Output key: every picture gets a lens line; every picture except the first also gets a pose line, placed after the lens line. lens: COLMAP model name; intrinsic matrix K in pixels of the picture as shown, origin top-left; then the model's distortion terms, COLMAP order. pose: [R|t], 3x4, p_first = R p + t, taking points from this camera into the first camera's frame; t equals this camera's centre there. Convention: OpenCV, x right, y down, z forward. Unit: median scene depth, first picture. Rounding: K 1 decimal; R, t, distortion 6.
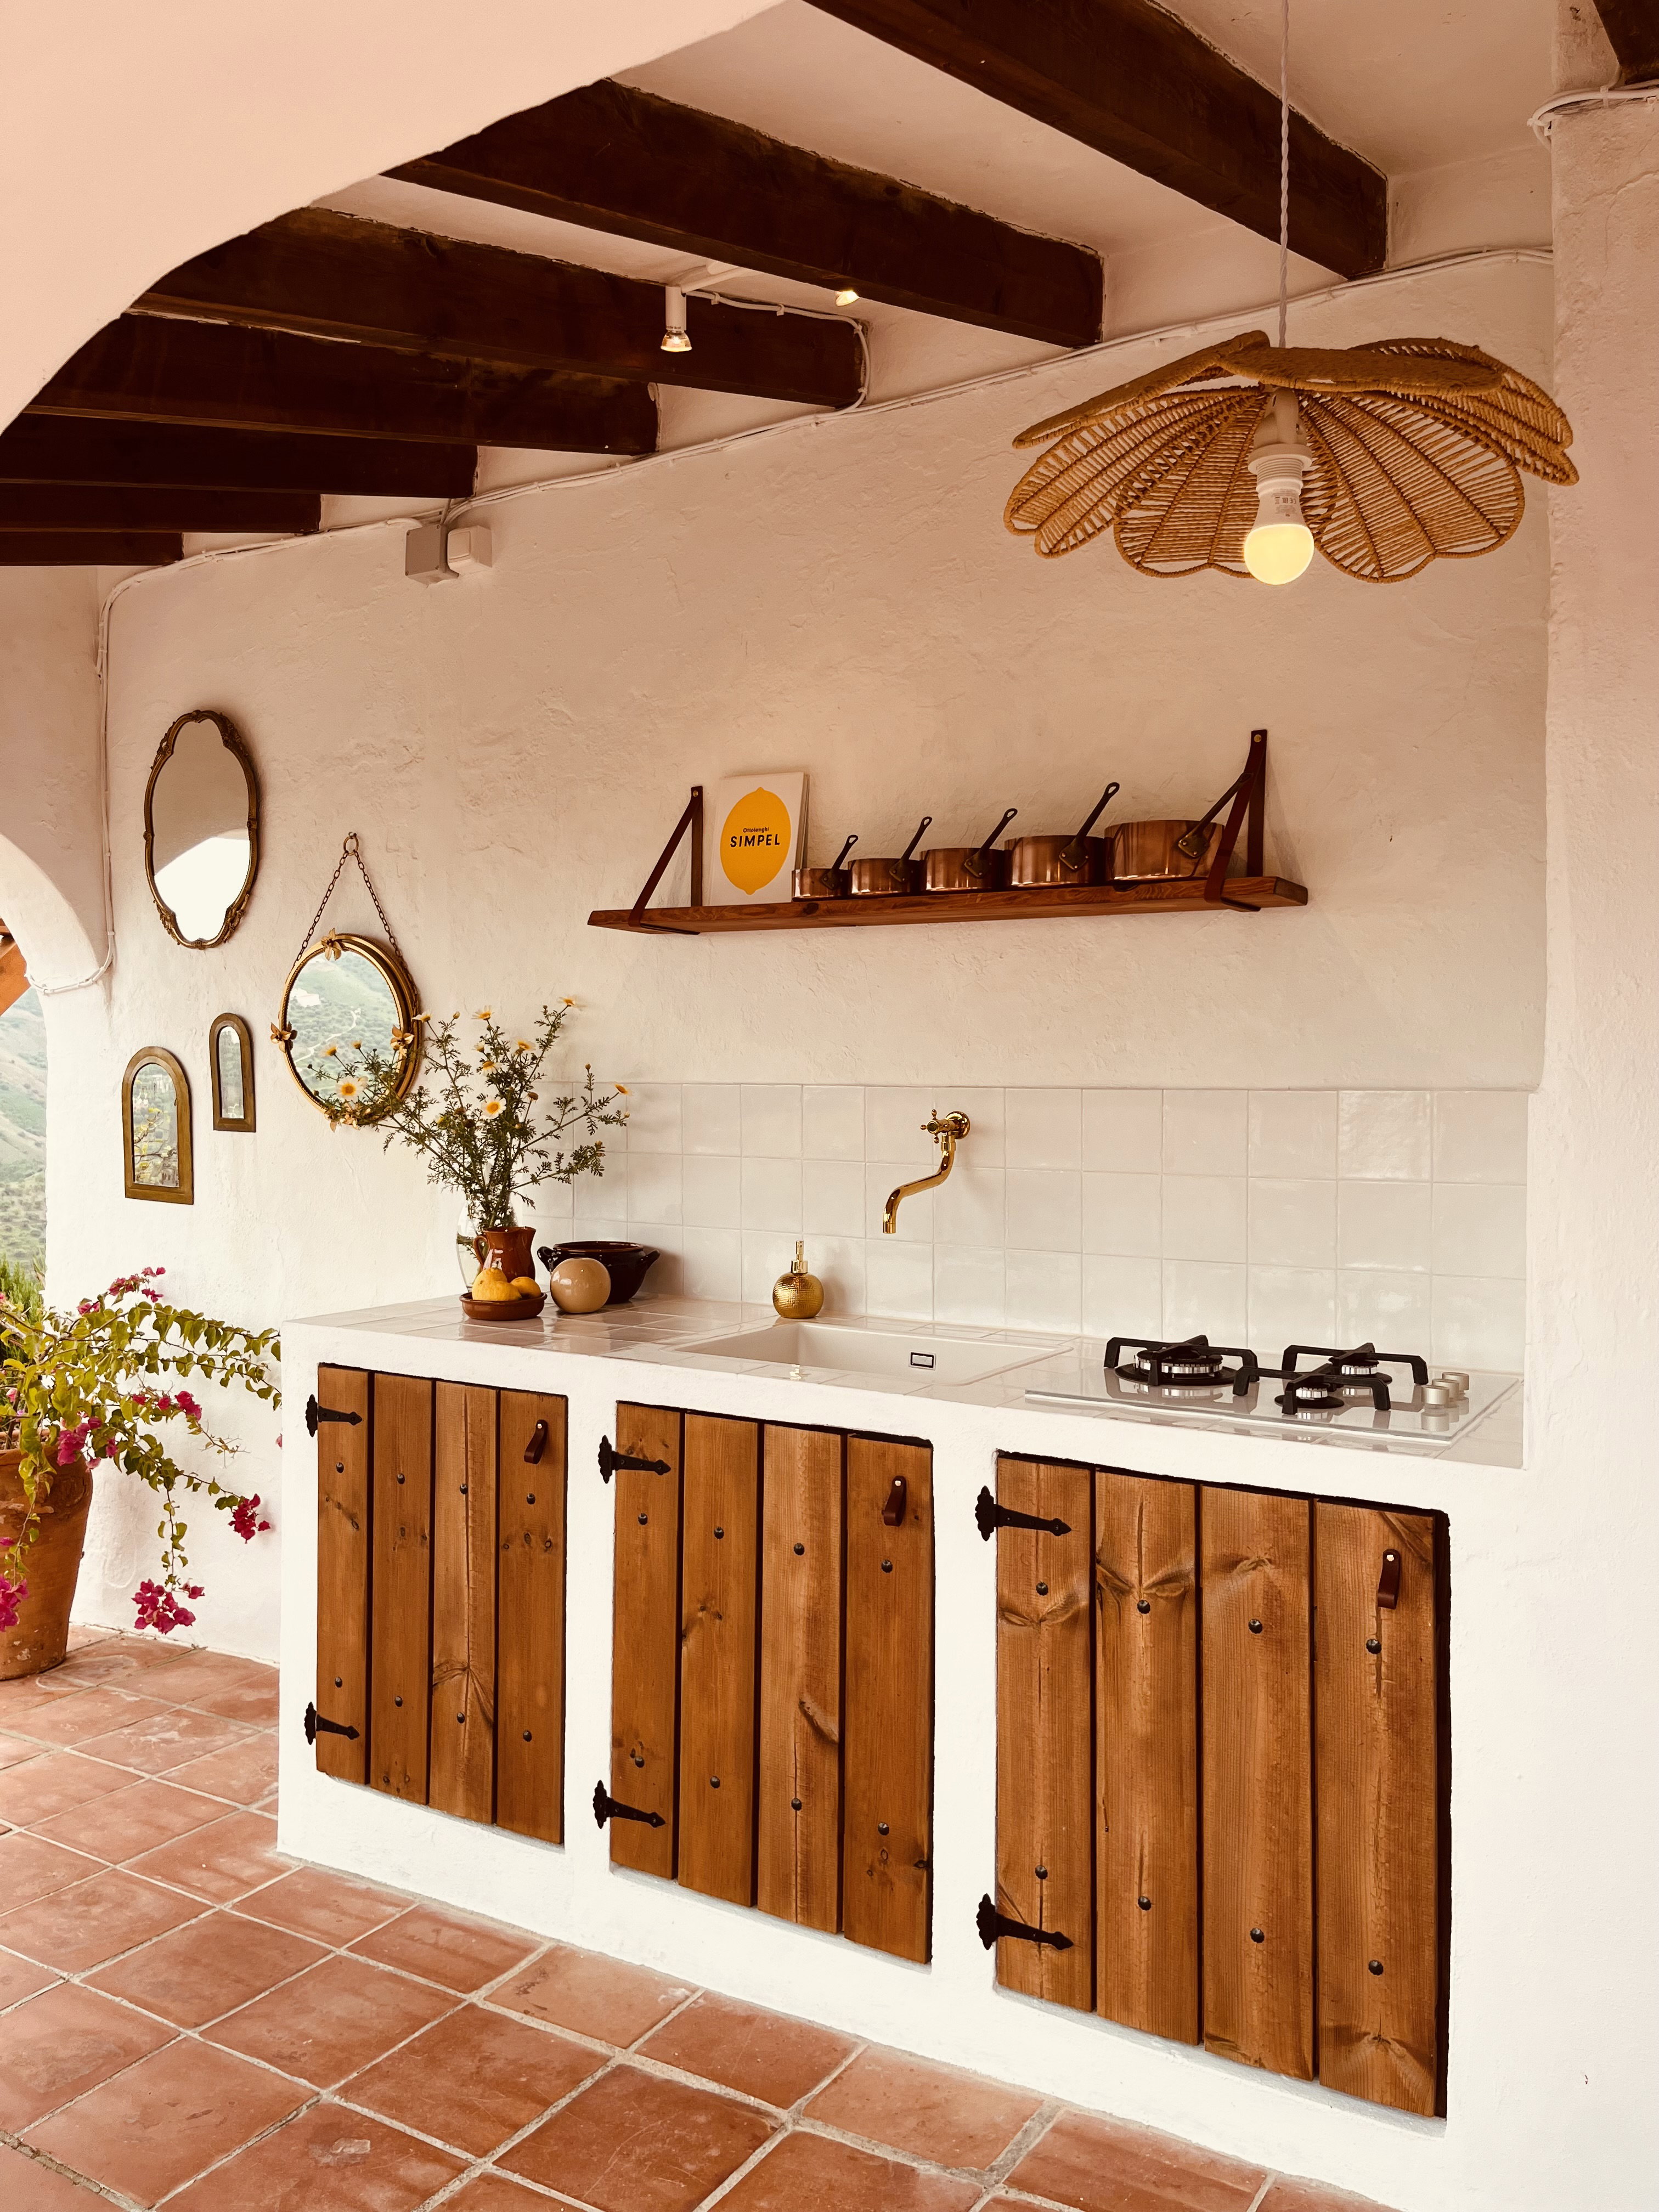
lens RADIAL K [[1675.4, 0, 837.5], [0, 1675.4, 1098.2], [0, 0, 1]] dist [0.012832, -0.007485]
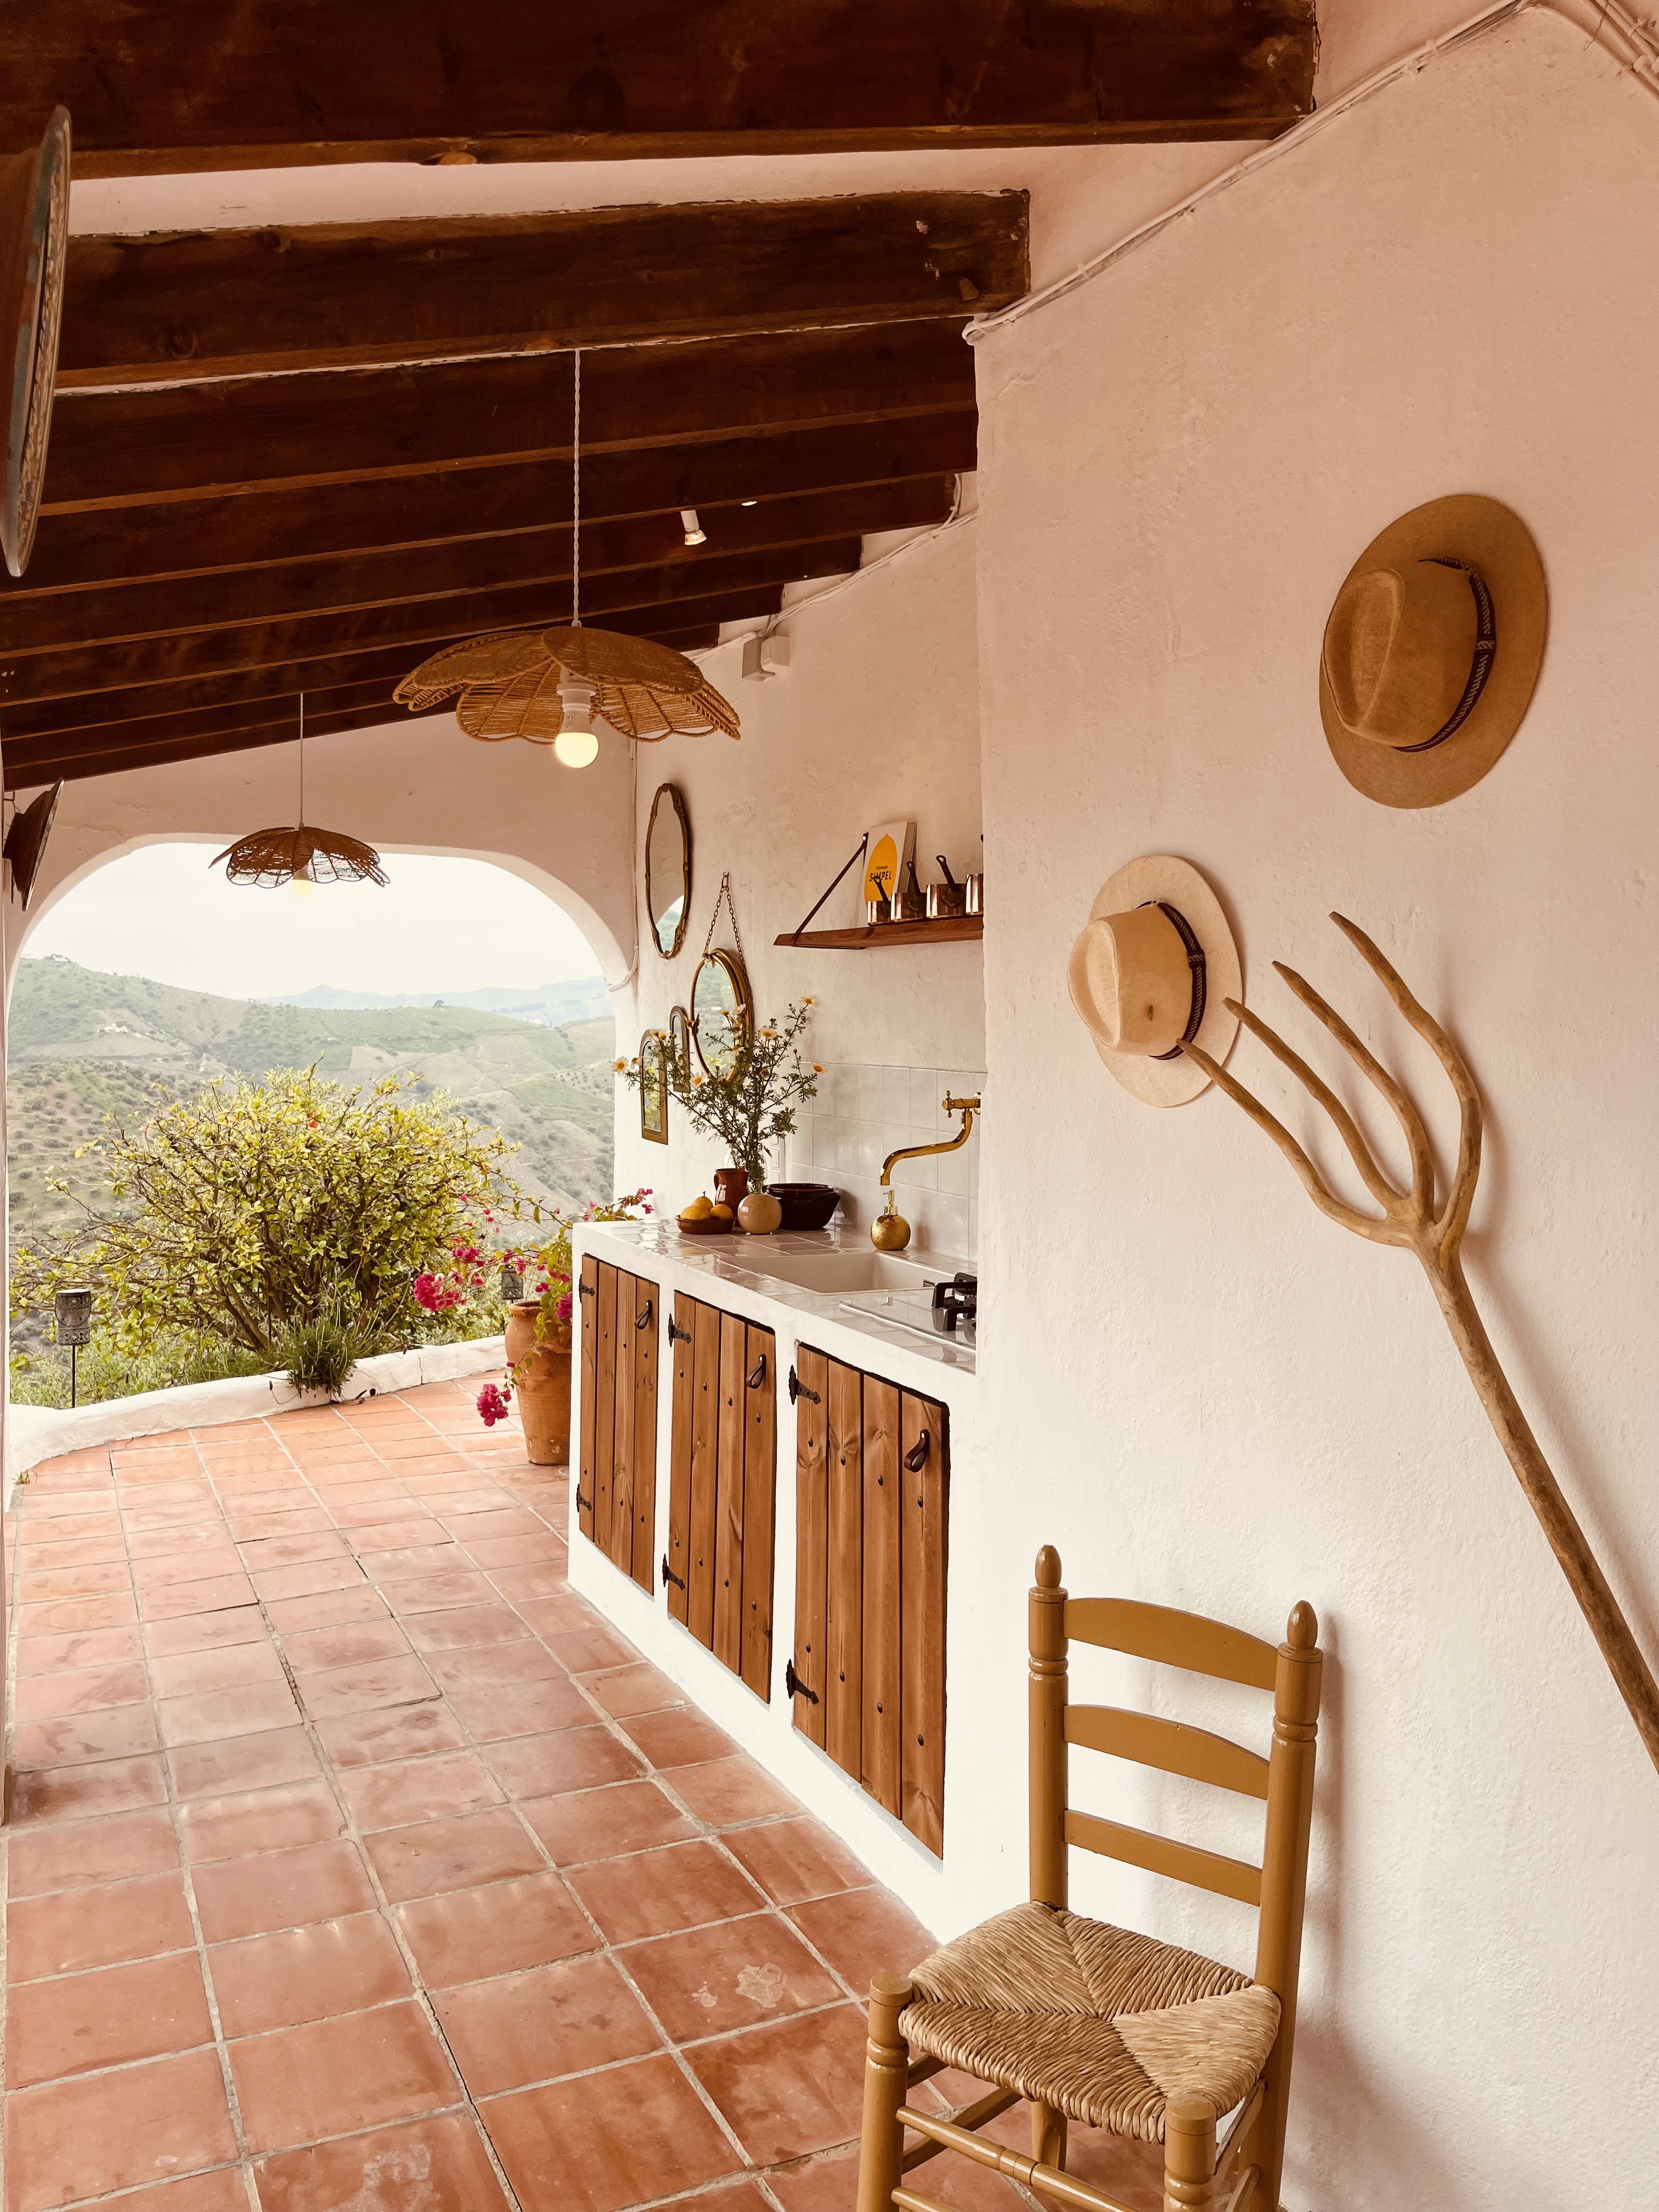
lens RADIAL K [[1675.4, 0, 811.8], [0, 1675.4, 1108.0], [0, 0, 1]] dist [0.012832, -0.007485]
pose [[0.833507, 0.031242, -0.551625, 0.750458], [-0.016867, 0.999374, 0.031114, -0.019488], [0.552252, -0.016629, 0.833512, -0.116065]]
